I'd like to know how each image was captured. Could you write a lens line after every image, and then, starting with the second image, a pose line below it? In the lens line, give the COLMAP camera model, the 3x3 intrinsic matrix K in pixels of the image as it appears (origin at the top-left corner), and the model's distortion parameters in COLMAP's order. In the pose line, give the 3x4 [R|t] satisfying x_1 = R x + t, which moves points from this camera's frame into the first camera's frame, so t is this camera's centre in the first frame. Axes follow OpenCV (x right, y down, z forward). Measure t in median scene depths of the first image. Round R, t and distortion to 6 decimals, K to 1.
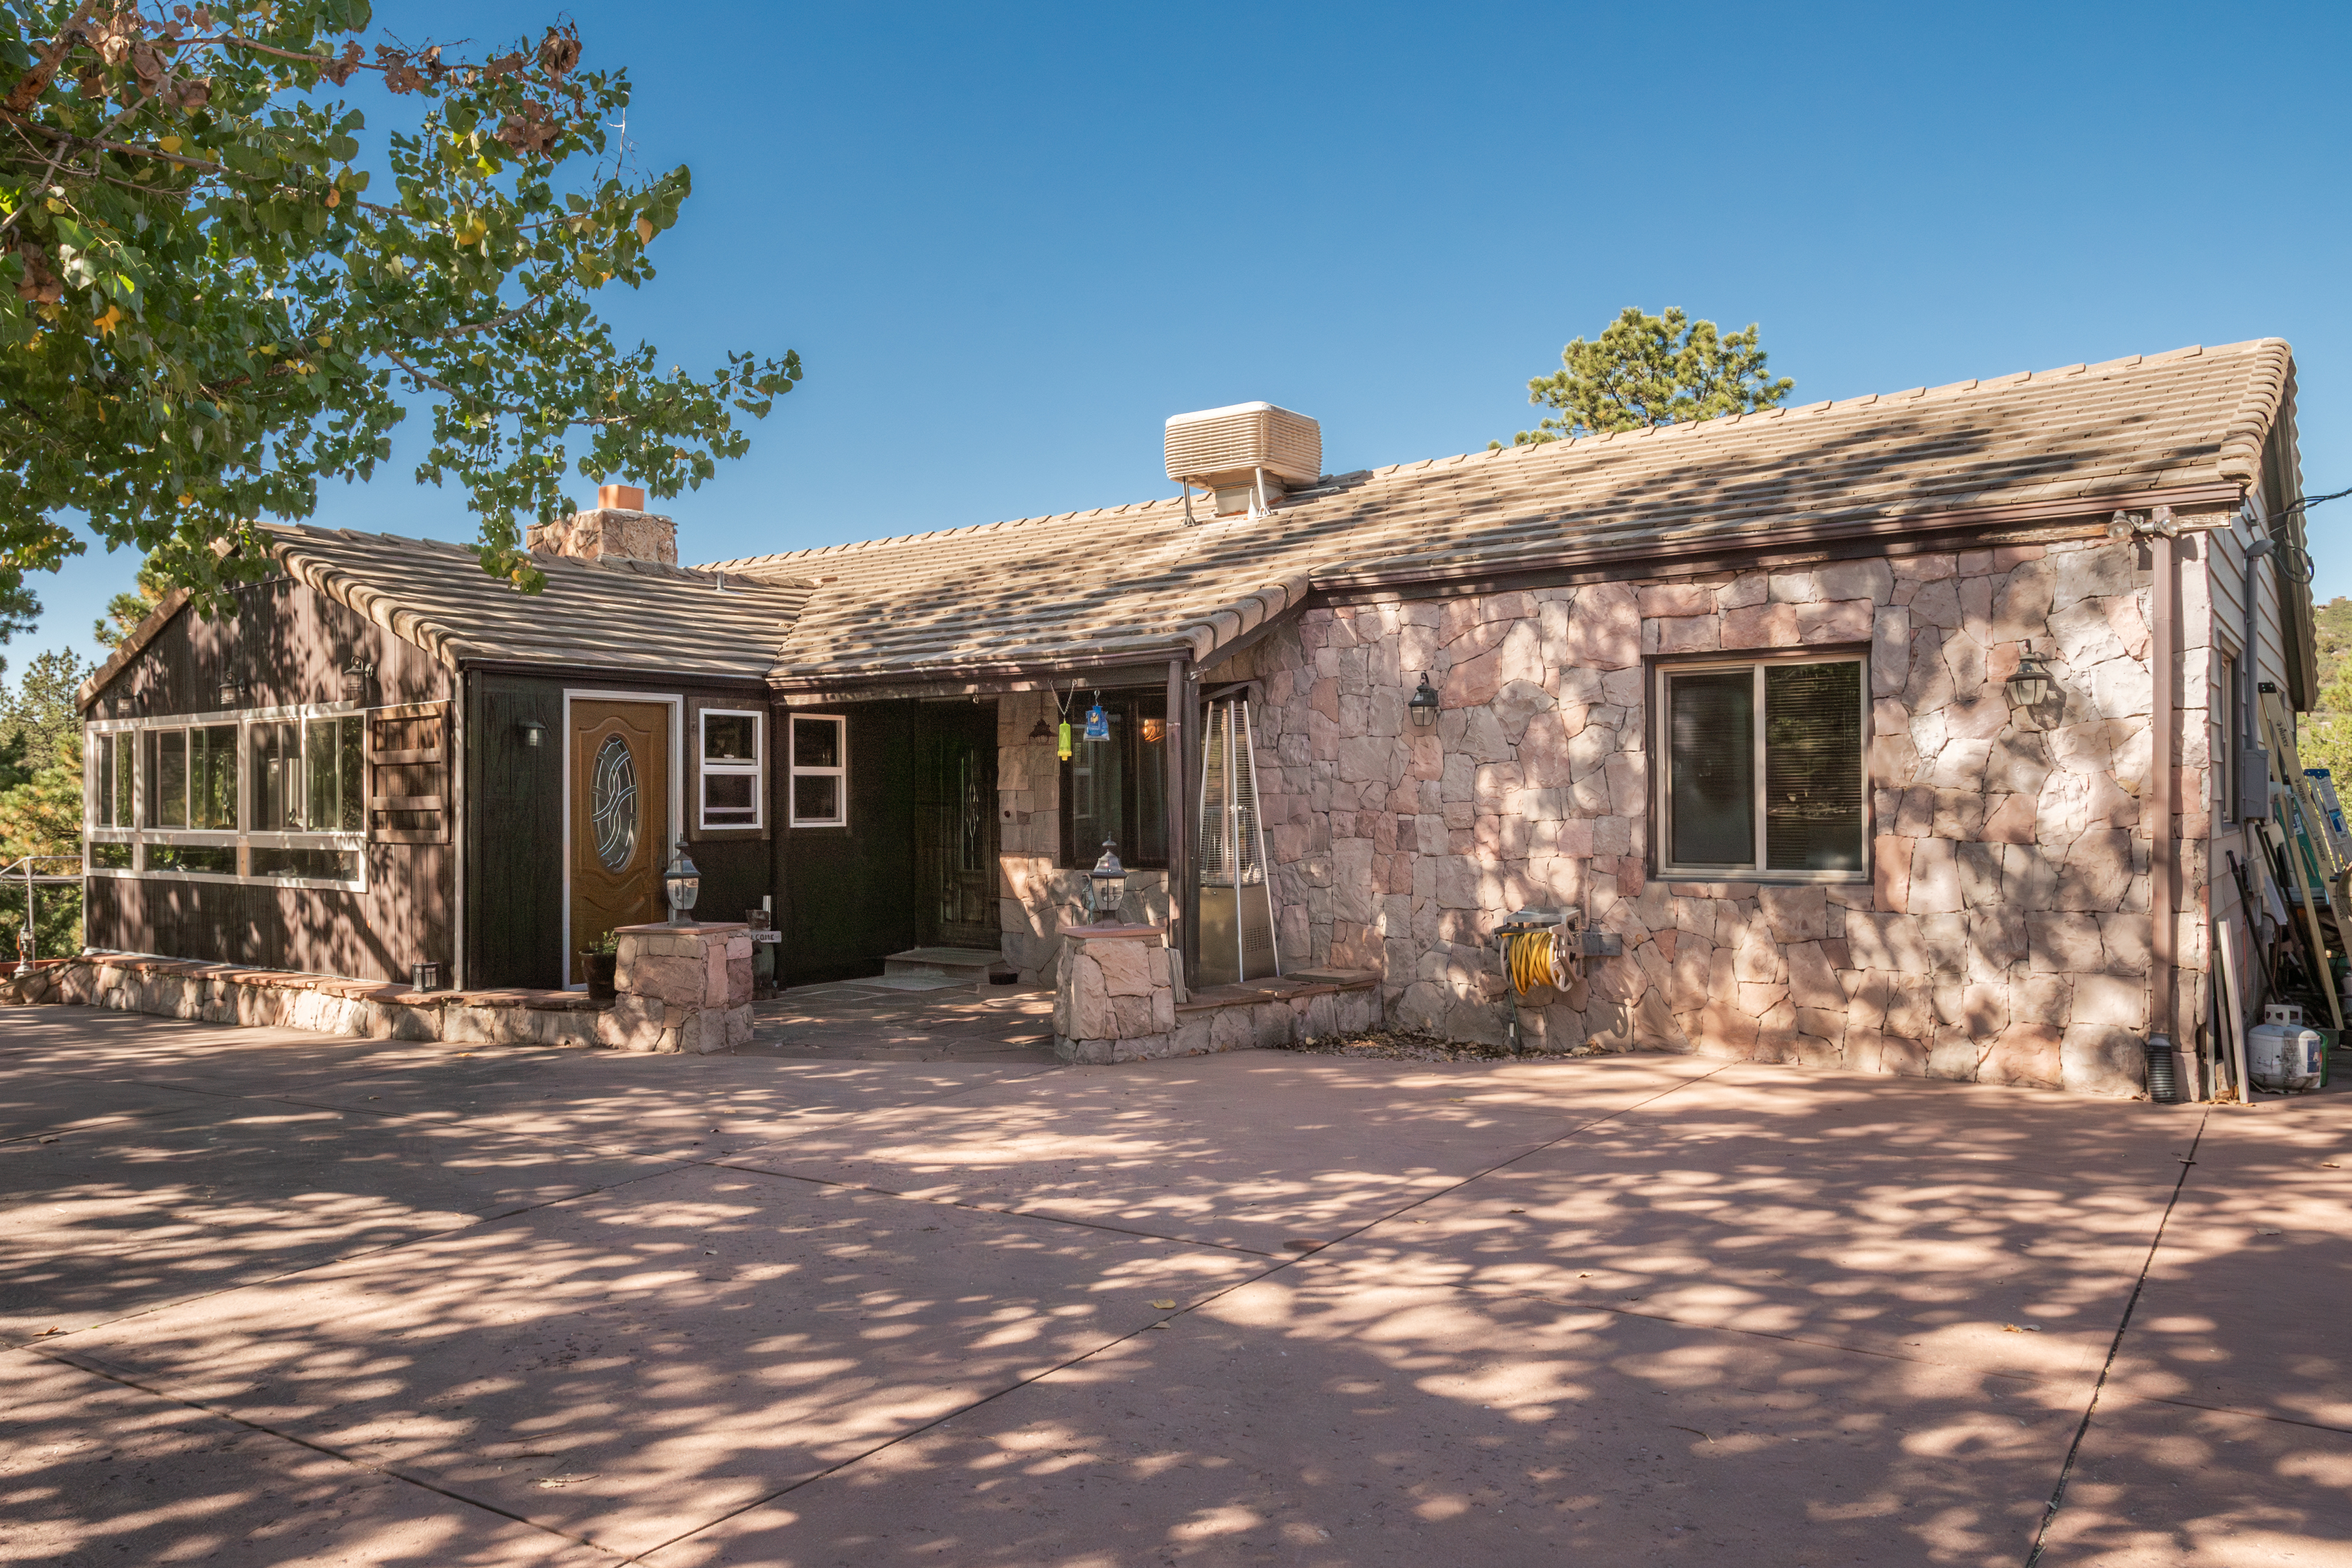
lens RADIAL K [[1626.2, 0, 1100.9], [0, 1626.2, 783.9], [0, 0, 1]] dist [-0.028689, 0.003668]
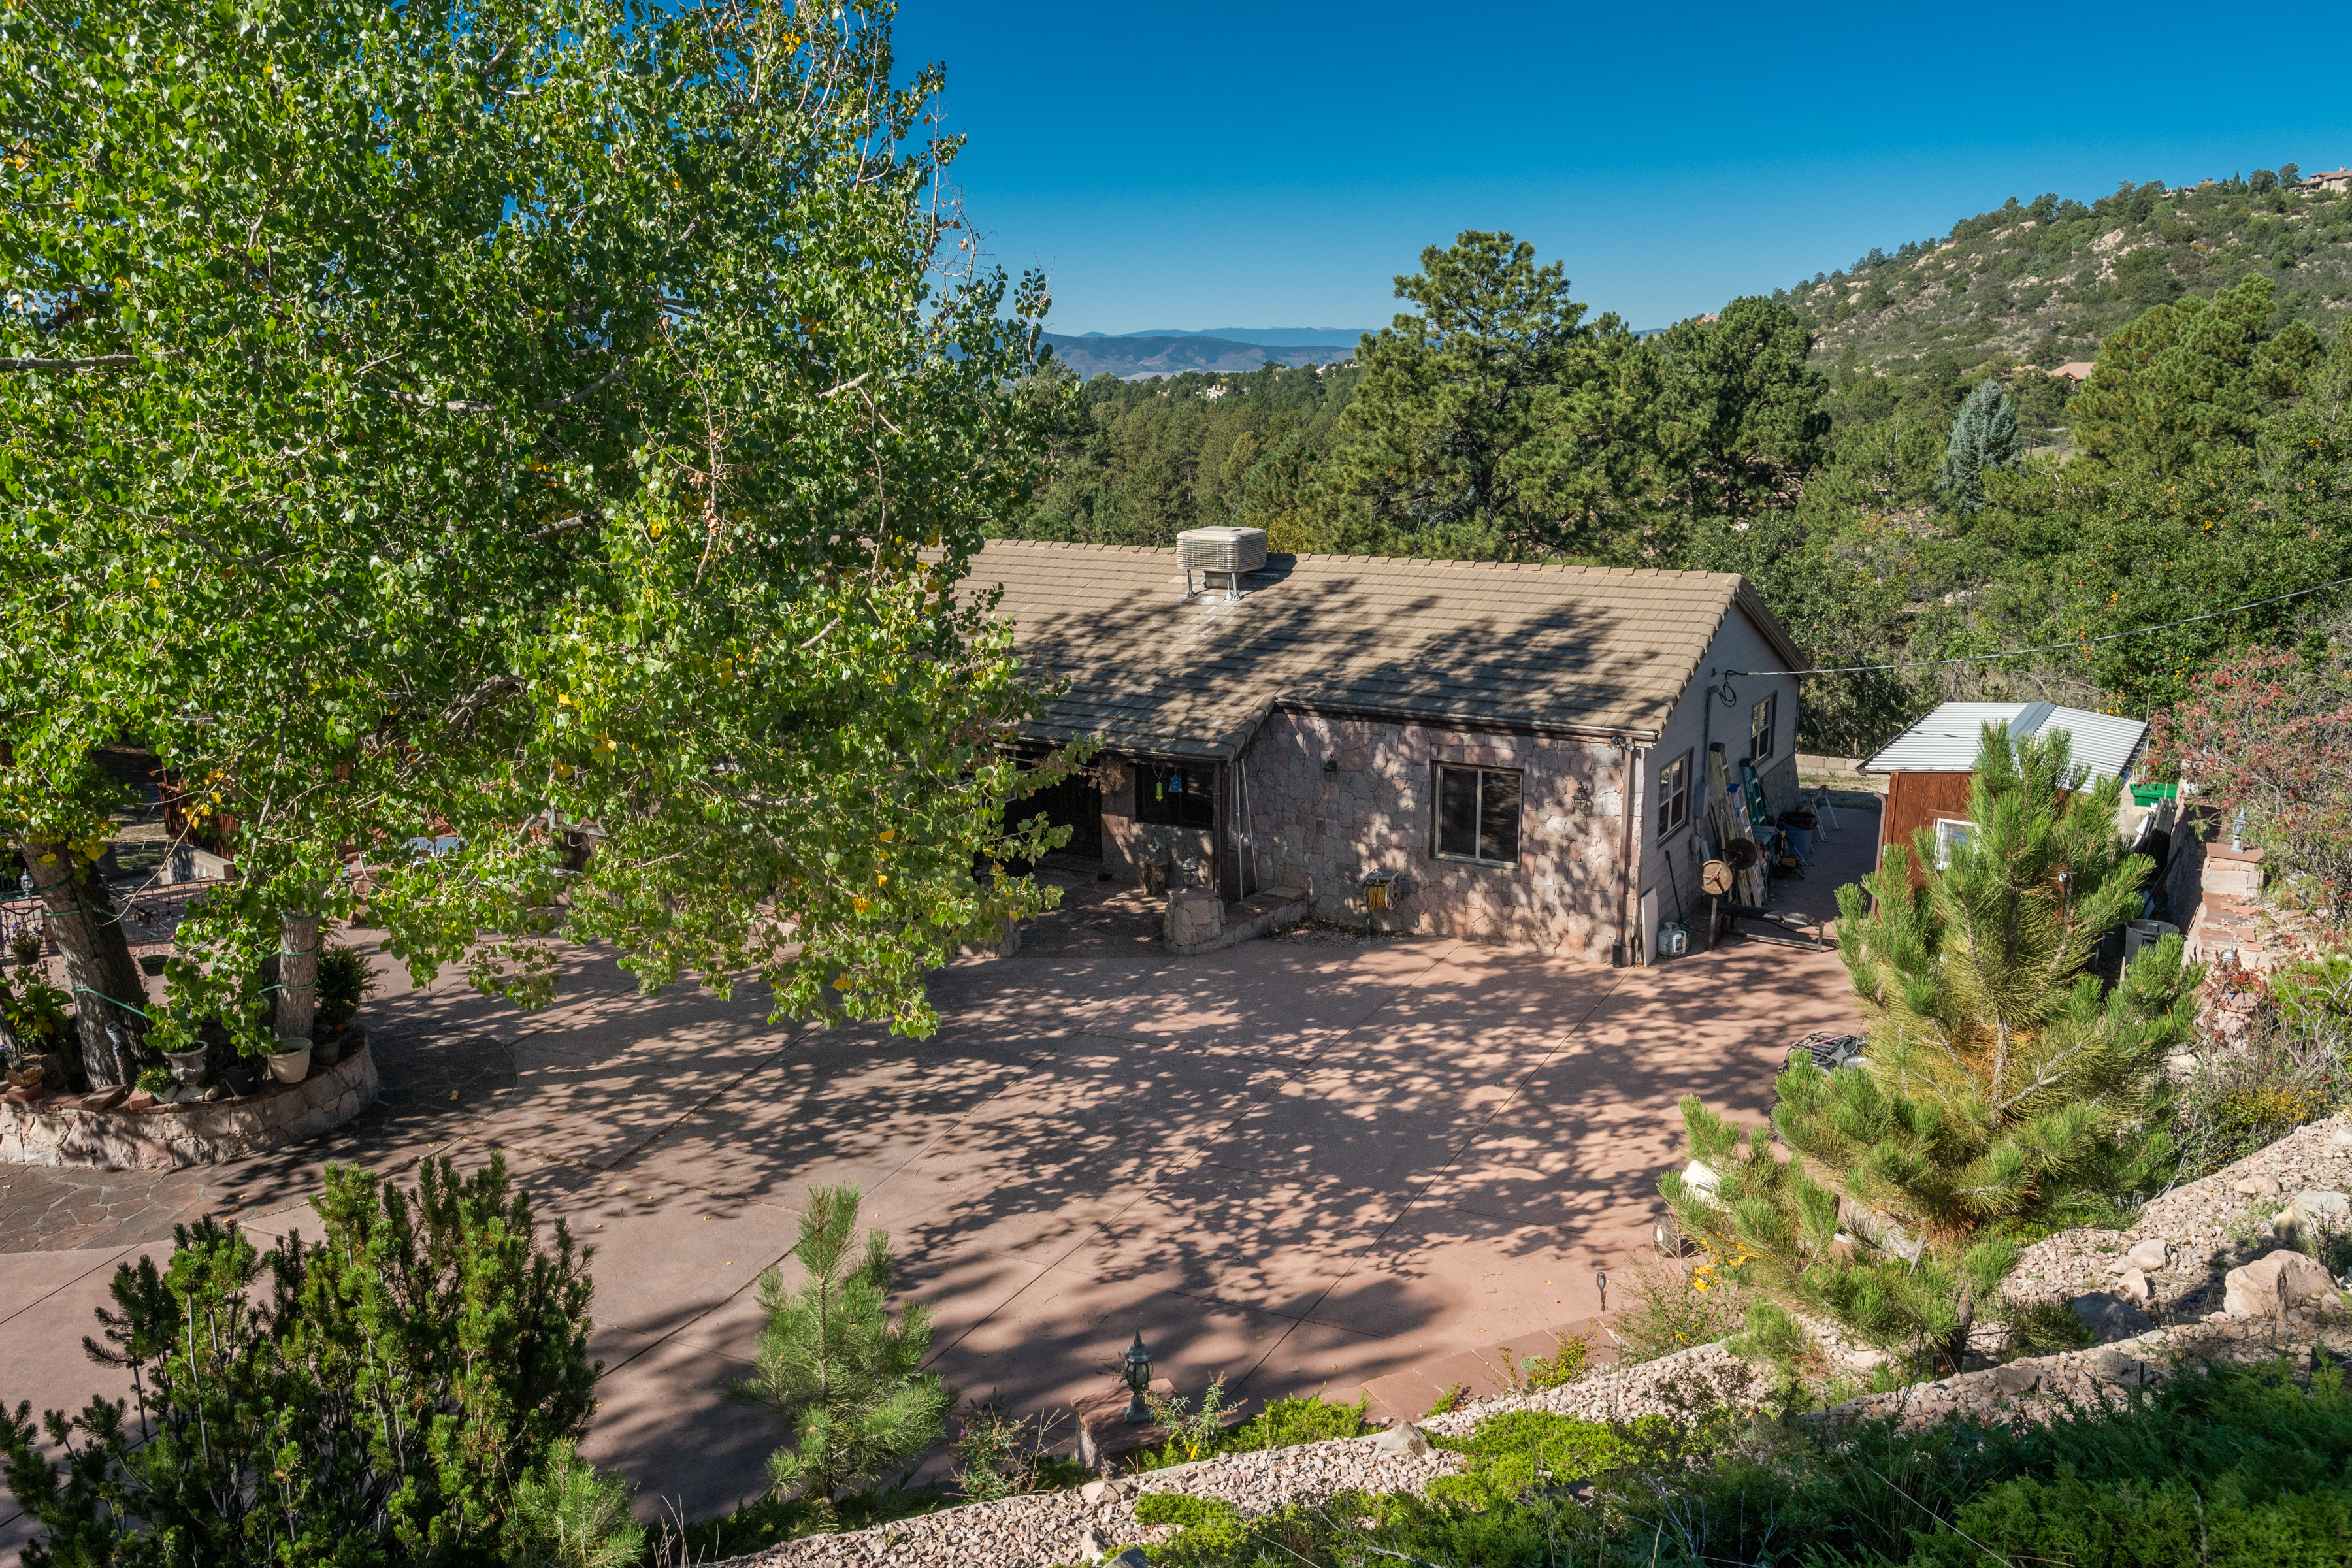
lens RADIAL K [[1774.9, 0, 1189.5], [0, 1774.9, 792.4], [0, 0, 1]] dist [-0.022822, -0.008678]
pose [[0.990473, -0.032510, 0.133812, -0.351345], [0.000390, 0.972390, 0.233360, -0.678688], [-0.137704, -0.231085, 0.963139, -1.426052]]
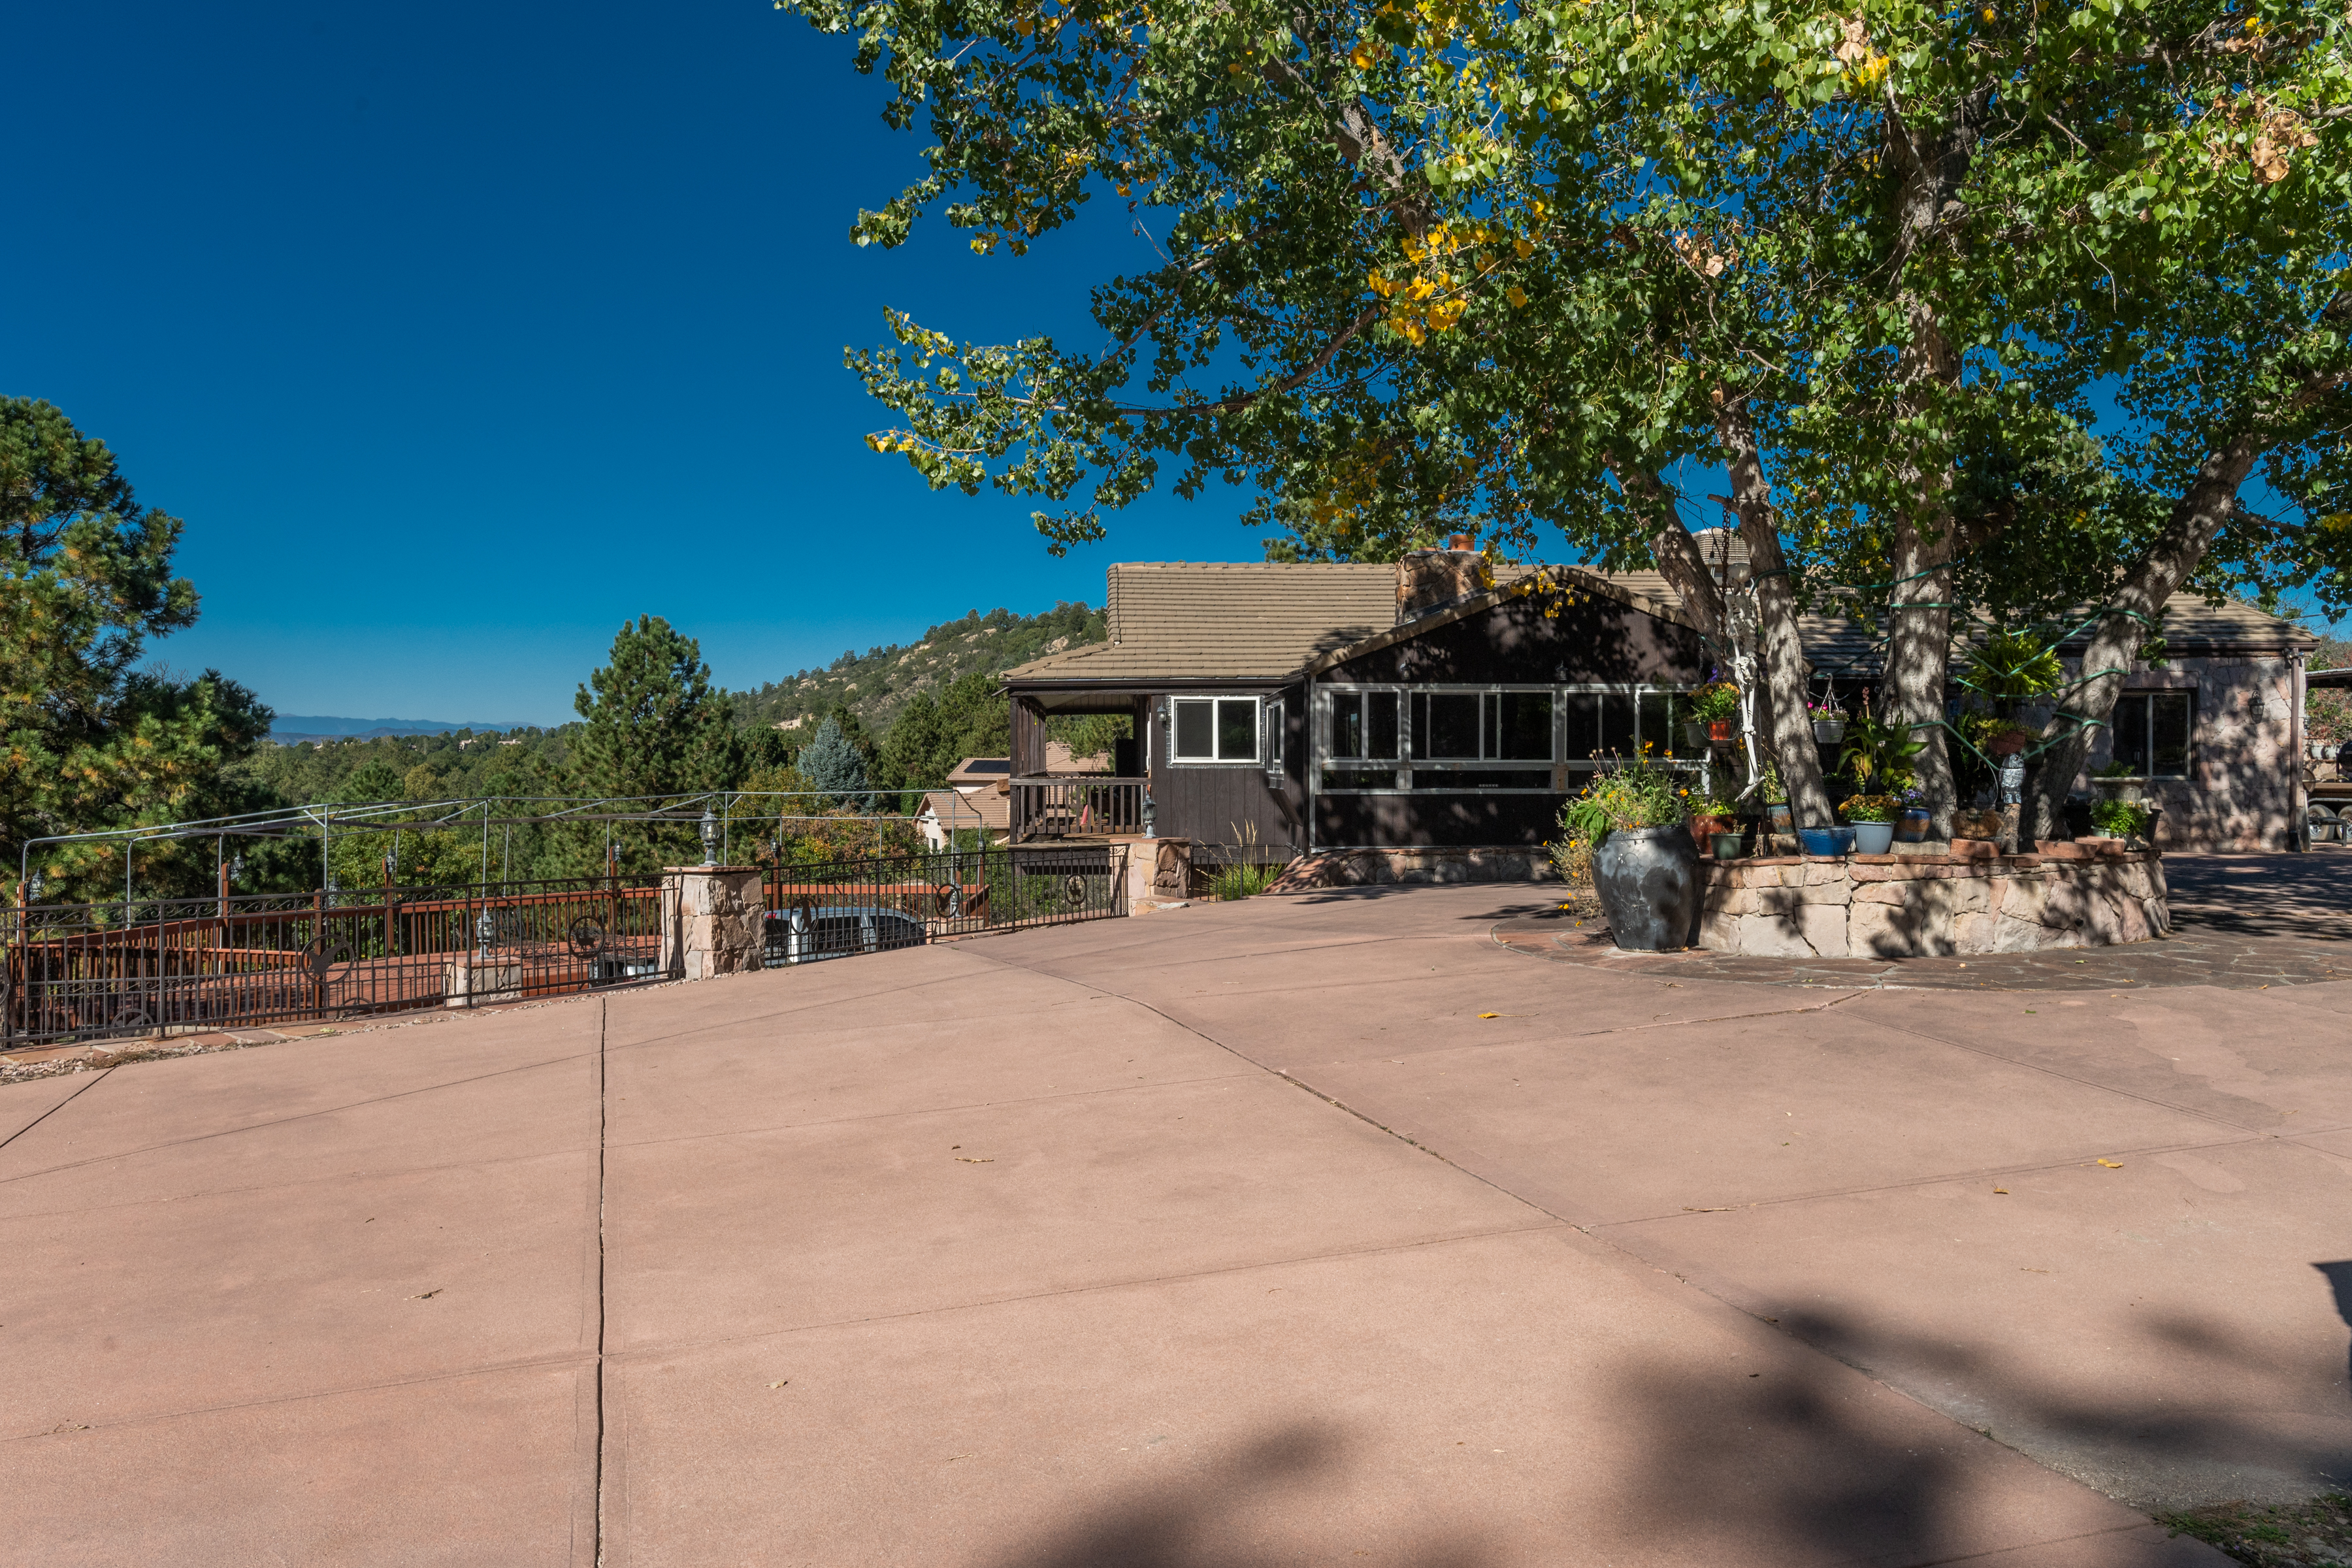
lens RADIAL K [[1611.3, 0, 1180.8], [0, 1611.3, 786.8], [0, 0, 1]] dist [-0.039310, -0.002095]
pose [[0.794794, -0.005595, 0.606854, -2.499281], [-0.015122, 0.999464, 0.029021, 0.020547], [-0.606691, -0.032243, 0.794283, -0.048287]]
